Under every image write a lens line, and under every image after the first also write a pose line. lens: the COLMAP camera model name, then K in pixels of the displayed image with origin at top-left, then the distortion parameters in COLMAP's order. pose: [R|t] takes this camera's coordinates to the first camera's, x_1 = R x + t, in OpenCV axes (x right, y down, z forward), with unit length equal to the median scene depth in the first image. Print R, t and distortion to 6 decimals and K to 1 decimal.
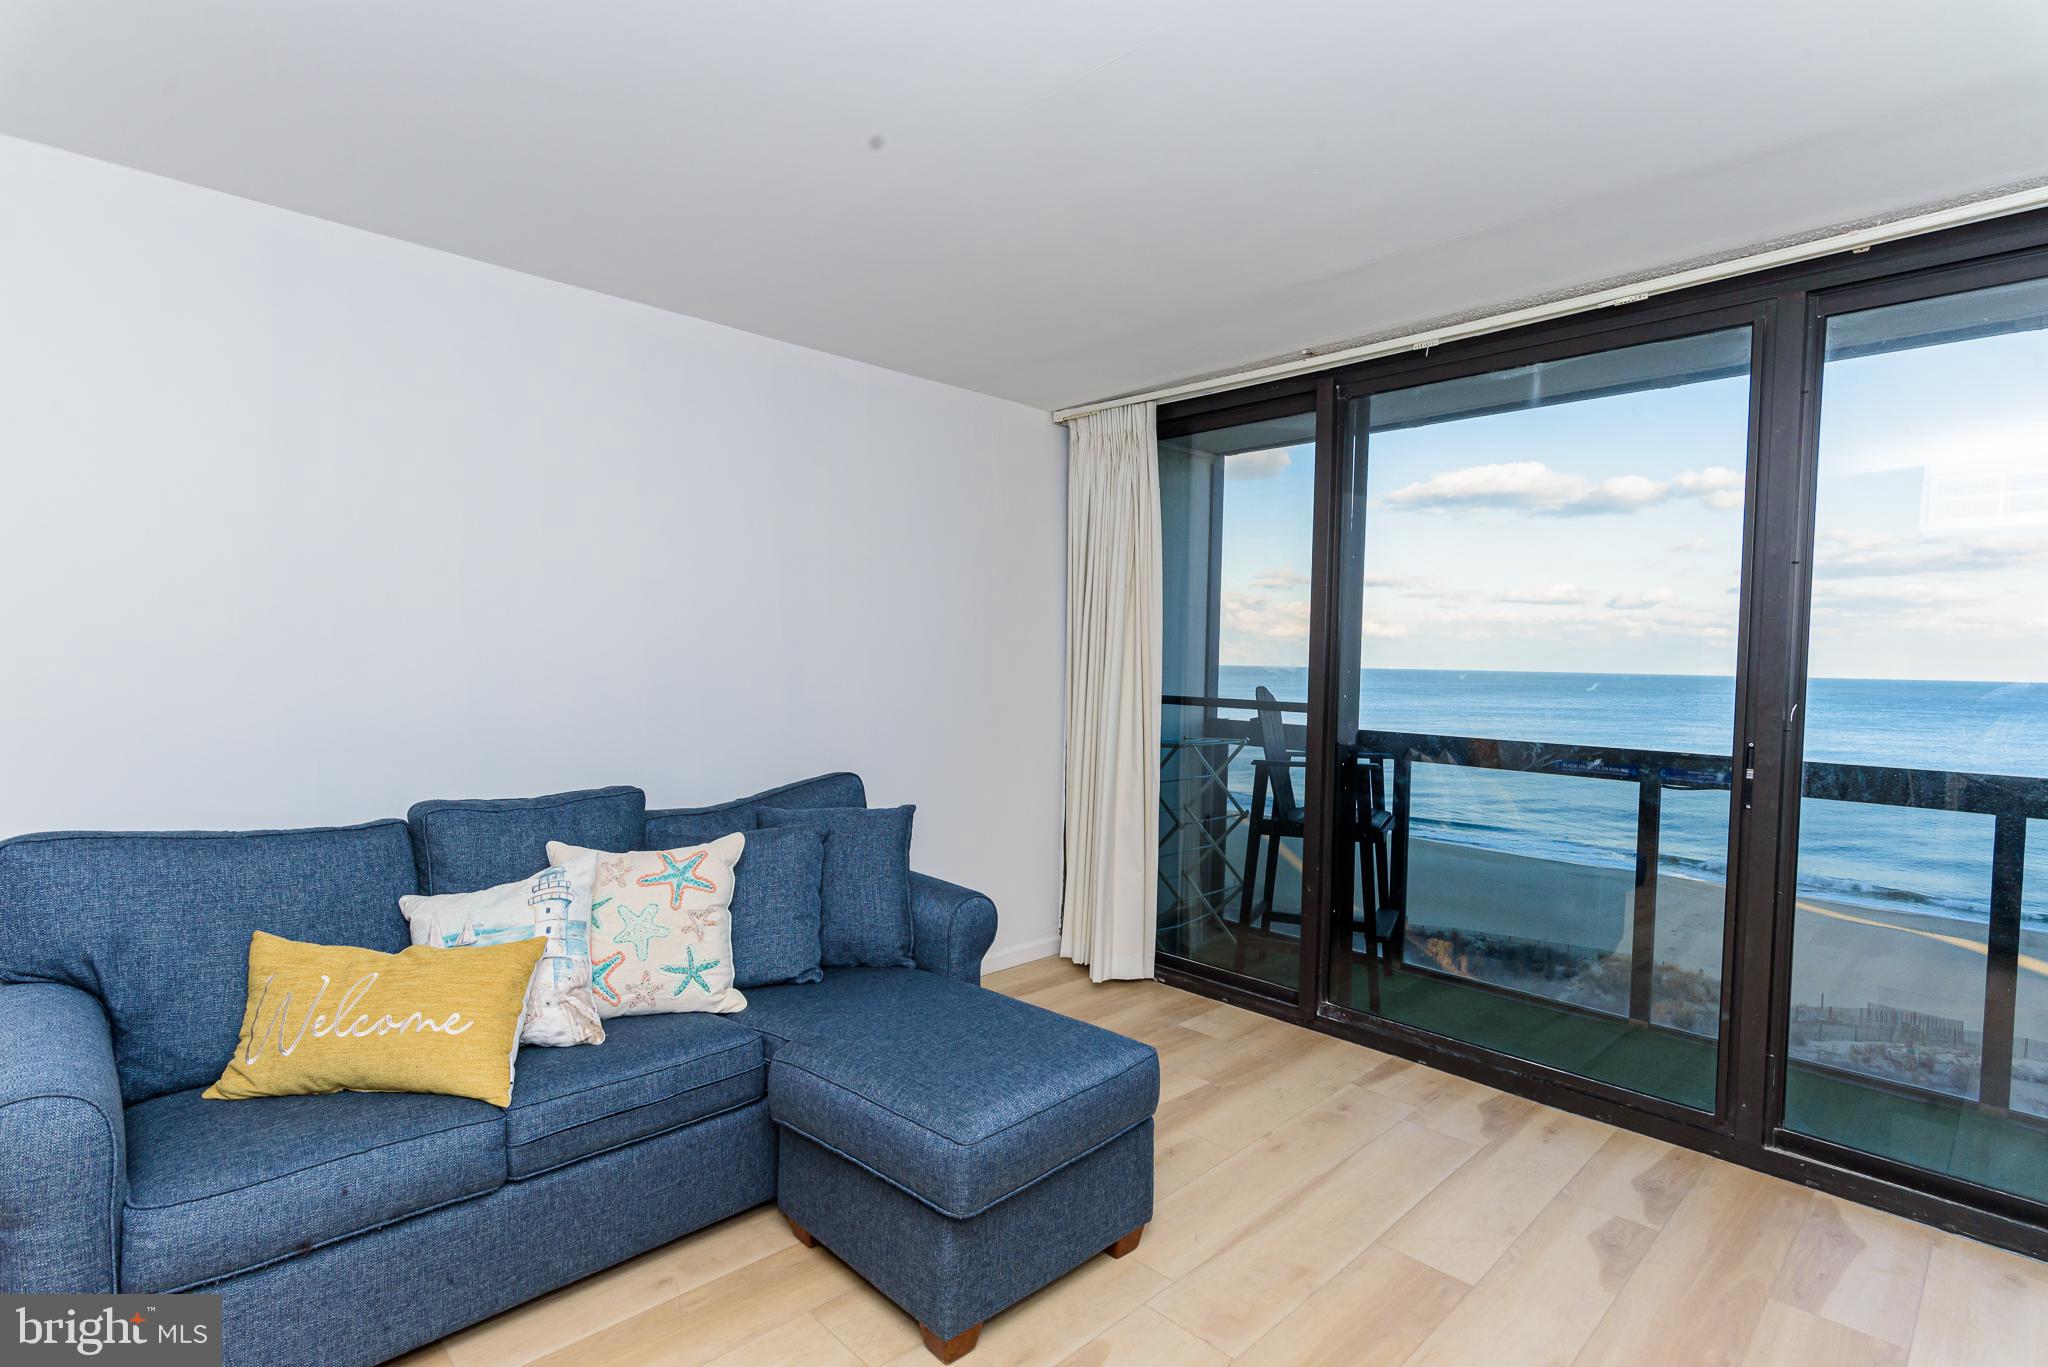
lens RADIAL K [[987.1, 0, 1024.0], [0, 987.1, 683.5], [0, 0, 1]] dist [-0.001368, -0.000215]
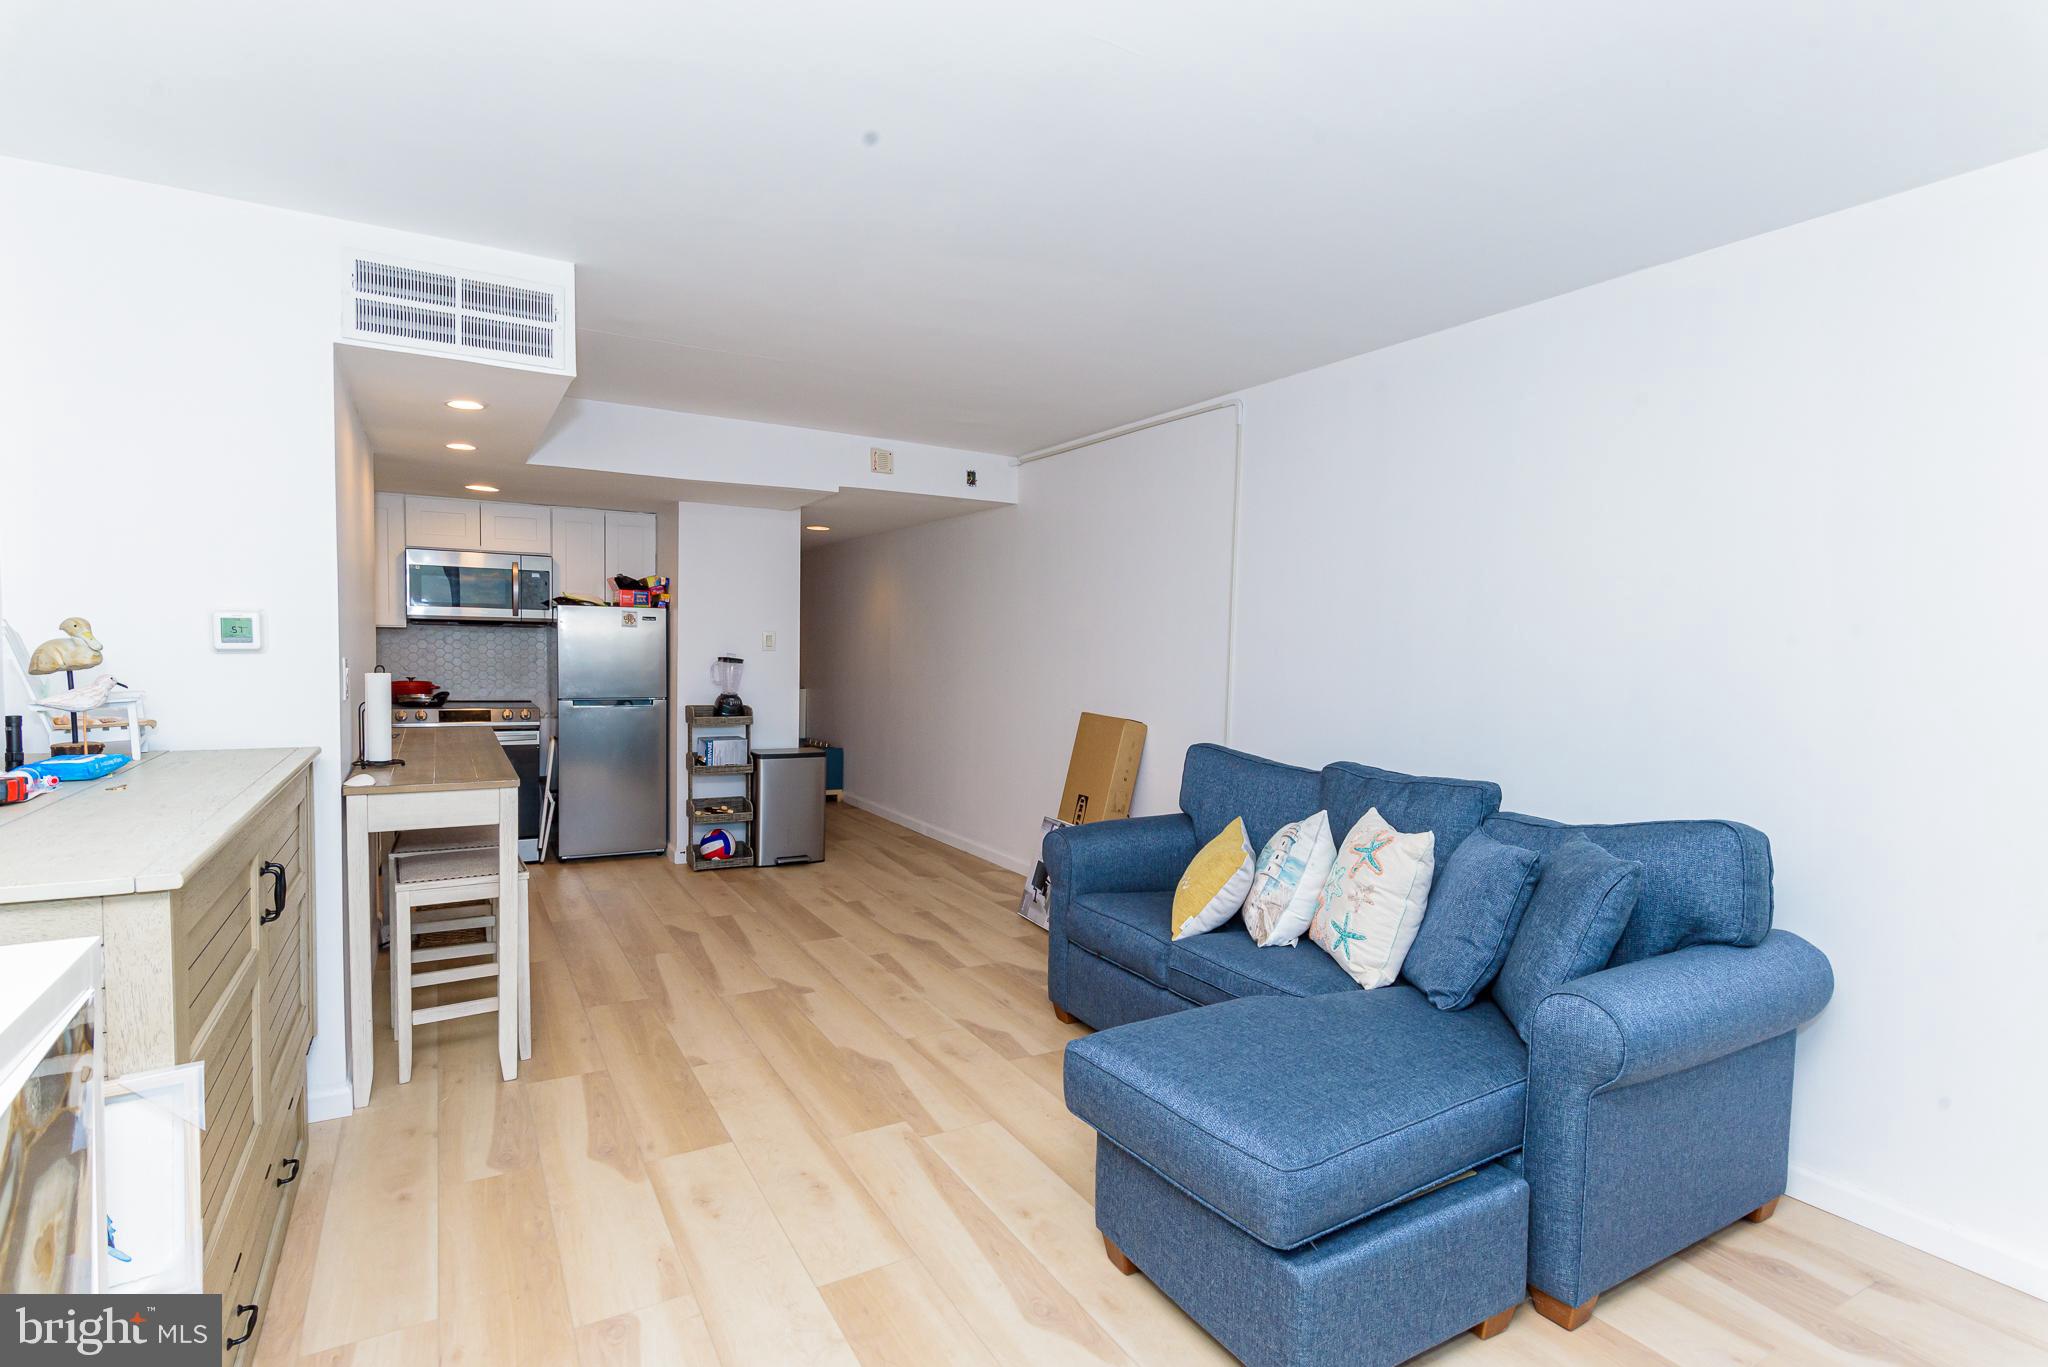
lens RADIAL K [[1000.1, 0, 1020.1], [0, 1000.1, 696.8], [0, 0, 1]] dist [0.001803, -0.000068]
pose [[-0.237243, 0.027303, -0.971067, 0.802152], [-0.054533, 0.997654, 0.041374, -0.001350], [0.969919, 0.062771, -0.235197, 0.860269]]
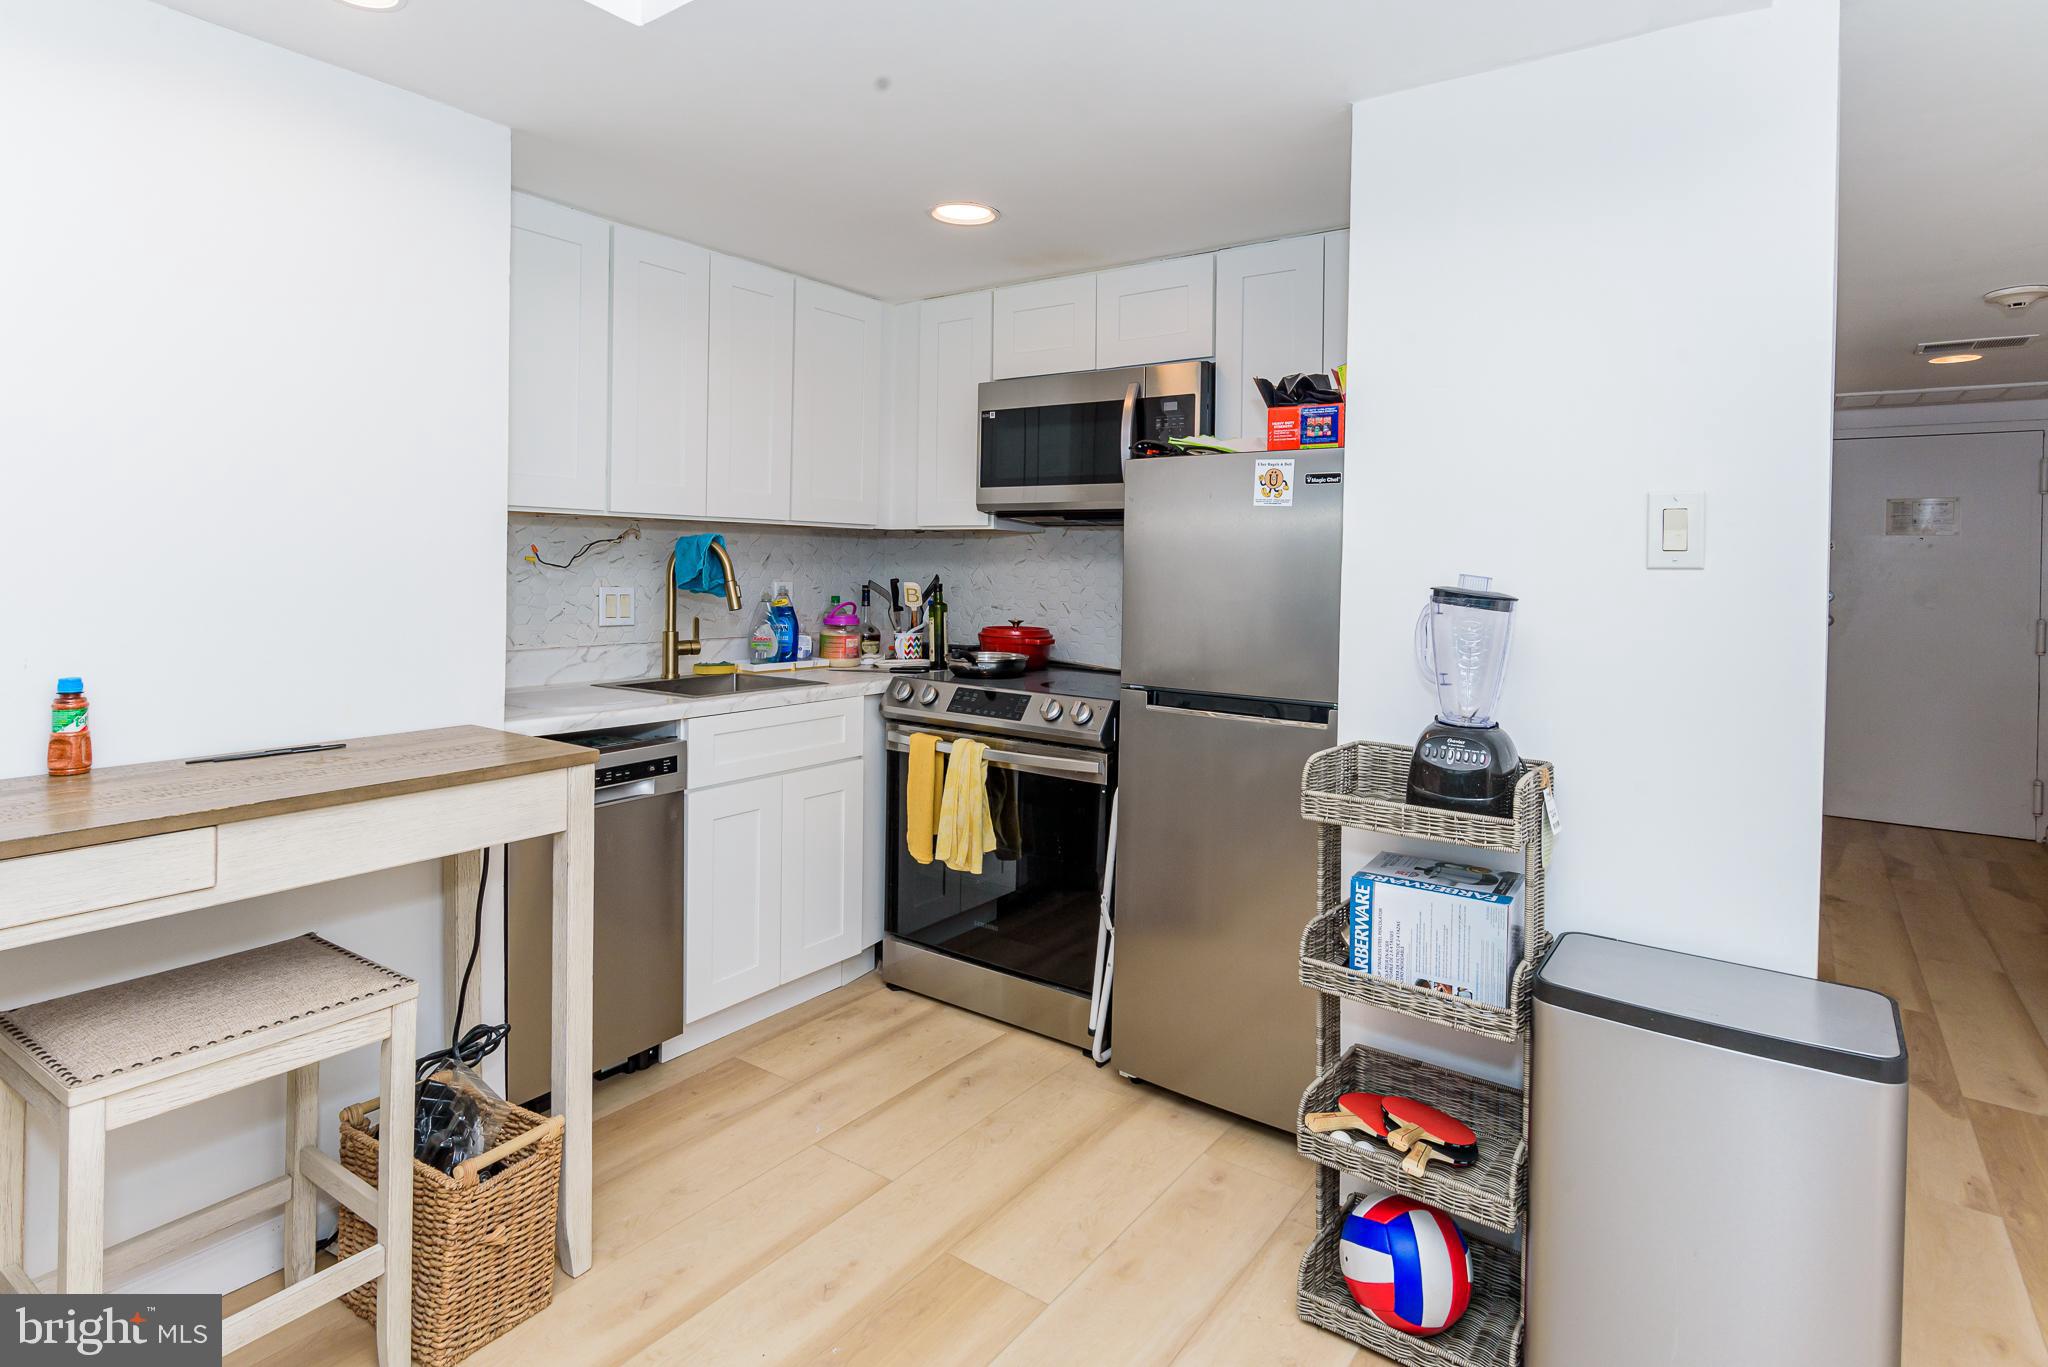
lens RADIAL K [[1066.7, 0, 1030.2], [0, 1066.7, 570.0], [0, 0, 1]] dist [0.001433, 0.000106]
pose [[-0.981825, -0.037359, -0.186077, -0.919157], [-0.044027, 0.998523, 0.031829, 0.019027], [0.184613, 0.039443, -0.982019, 0.266437]]
